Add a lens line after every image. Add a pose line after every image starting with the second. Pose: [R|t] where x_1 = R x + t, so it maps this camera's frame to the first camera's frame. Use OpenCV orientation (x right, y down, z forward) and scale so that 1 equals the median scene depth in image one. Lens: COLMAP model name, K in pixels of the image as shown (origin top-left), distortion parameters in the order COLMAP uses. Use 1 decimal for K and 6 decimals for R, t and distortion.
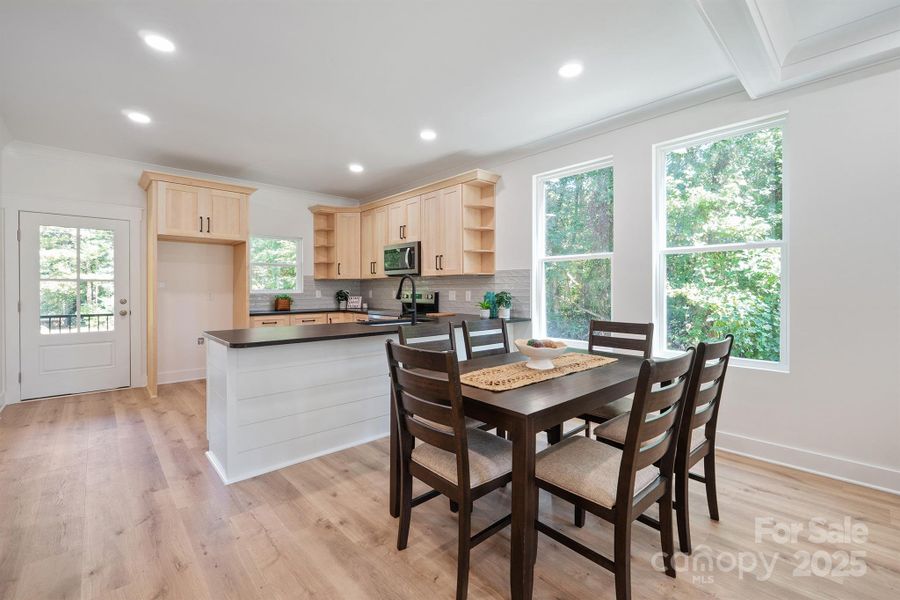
lens RADIAL K [[380.7, 0, 443.5], [0, 380.7, 292.0], [0, 0, 1]] dist [-0.008803, -0.000412]
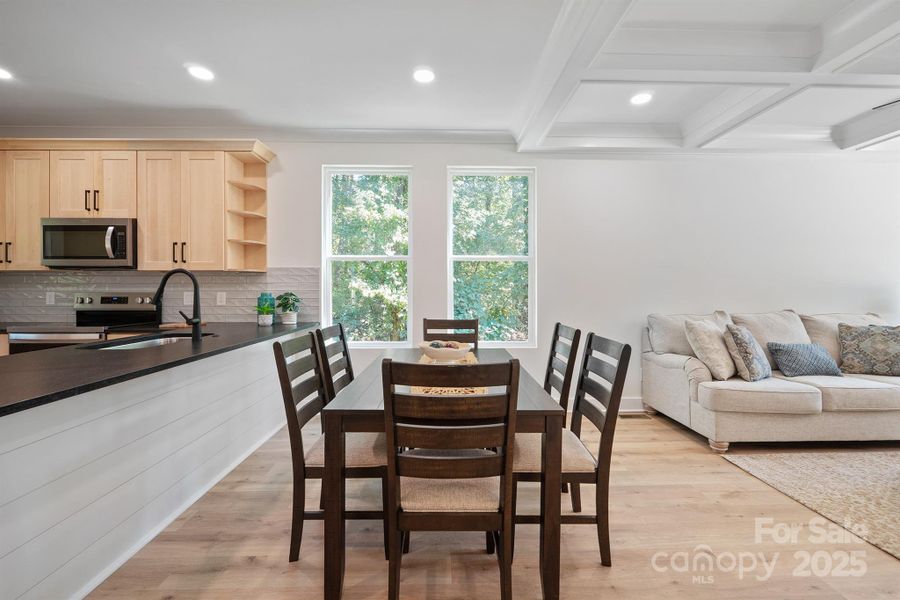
lens RADIAL K [[380.7, 0, 451.1], [0, 380.7, 292.1], [0, 0, 1]] dist [-0.008803, -0.000412]
pose [[0.660564, -0.002096, 0.750766, -0.211990], [0.003430, 0.999994, -0.000226, -0.000966], [-0.750762, 0.002724, 0.660568, 0.149471]]
